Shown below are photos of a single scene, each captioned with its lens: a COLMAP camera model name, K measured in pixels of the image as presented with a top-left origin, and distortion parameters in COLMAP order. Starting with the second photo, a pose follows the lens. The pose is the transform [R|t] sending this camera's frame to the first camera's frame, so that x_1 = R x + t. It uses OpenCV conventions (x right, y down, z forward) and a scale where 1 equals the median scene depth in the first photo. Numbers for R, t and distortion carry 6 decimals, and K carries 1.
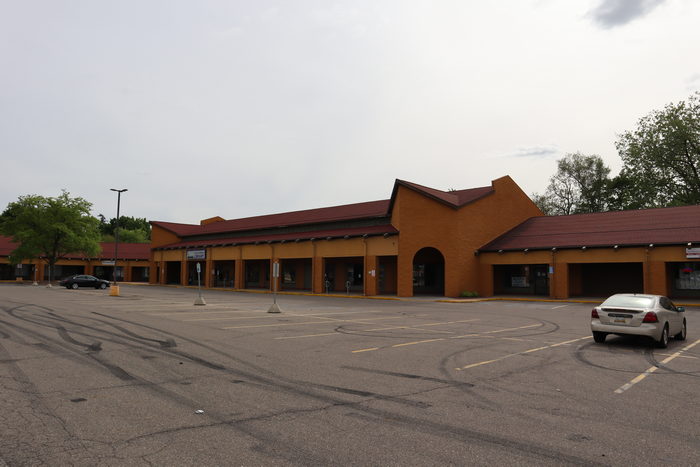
lens RADIAL K [[485.4, 0, 346.8], [0, 485.4, 236.5], [0, 0, 1]] dist [-0.130340, 0.098428]
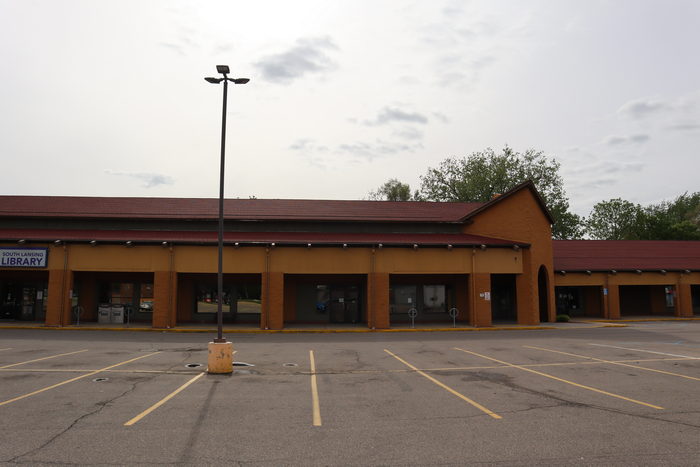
lens RADIAL K [[485.4, 0, 346.8], [0, 485.4, 236.5], [0, 0, 1]] dist [-0.130340, 0.098428]
pose [[0.663617, 0.084644, 0.743269, -0.645010], [-0.053399, 0.996403, -0.065795, 0.042638], [-0.746164, 0.003973, 0.665750, 0.648342]]
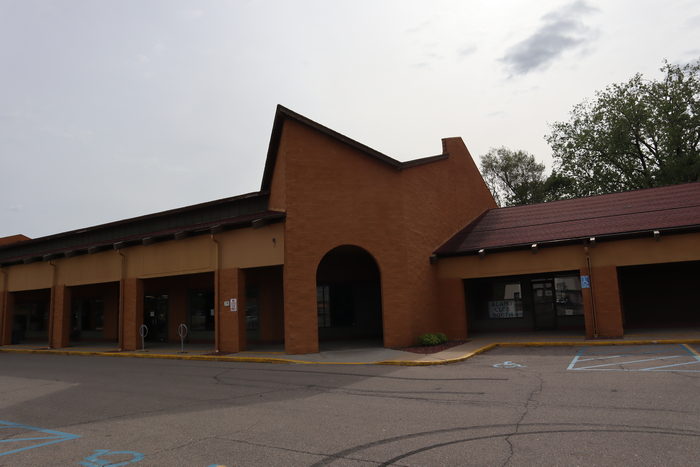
lens RADIAL K [[485.4, 0, 346.8], [0, 485.4, 236.5], [0, 0, 1]] dist [-0.130340, 0.098428]
pose [[0.970087, -0.011780, 0.242473, 0.047722], [0.029788, 0.997050, -0.070736, 0.044051], [-0.240924, 0.075843, 0.967576, 0.494869]]
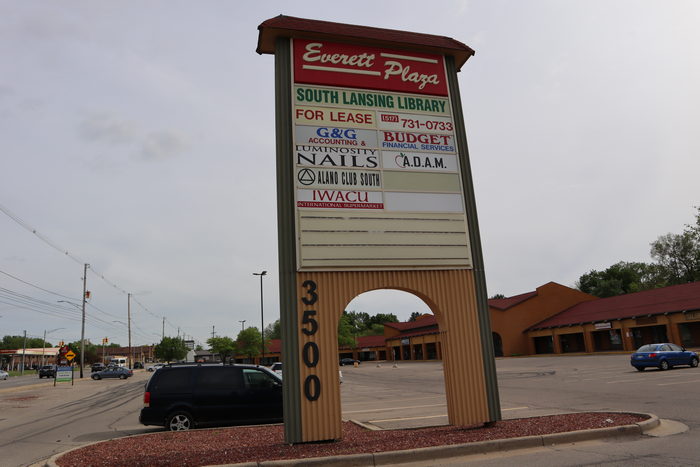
lens RADIAL K [[485.4, 0, 346.8], [0, 485.4, 236.5], [0, 0, 1]] dist [-0.130340, 0.098428]
pose [[0.845539, -0.183742, -0.501301, 0.662510], [0.105500, 0.977903, -0.180486, -0.063485], [0.523386, 0.099721, 0.846240, -0.913915]]
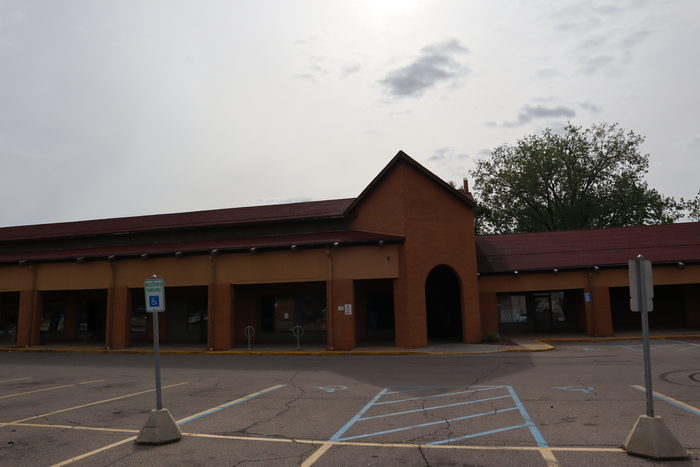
lens RADIAL K [[485.4, 0, 346.8], [0, 485.4, 236.5], [0, 0, 1]] dist [-0.130340, 0.098428]
pose [[0.866055, 0.049009, 0.497541, -0.234970], [-0.008511, 0.996485, -0.083342, 0.036019], [-0.499876, 0.067944, 0.863428, 0.482022]]
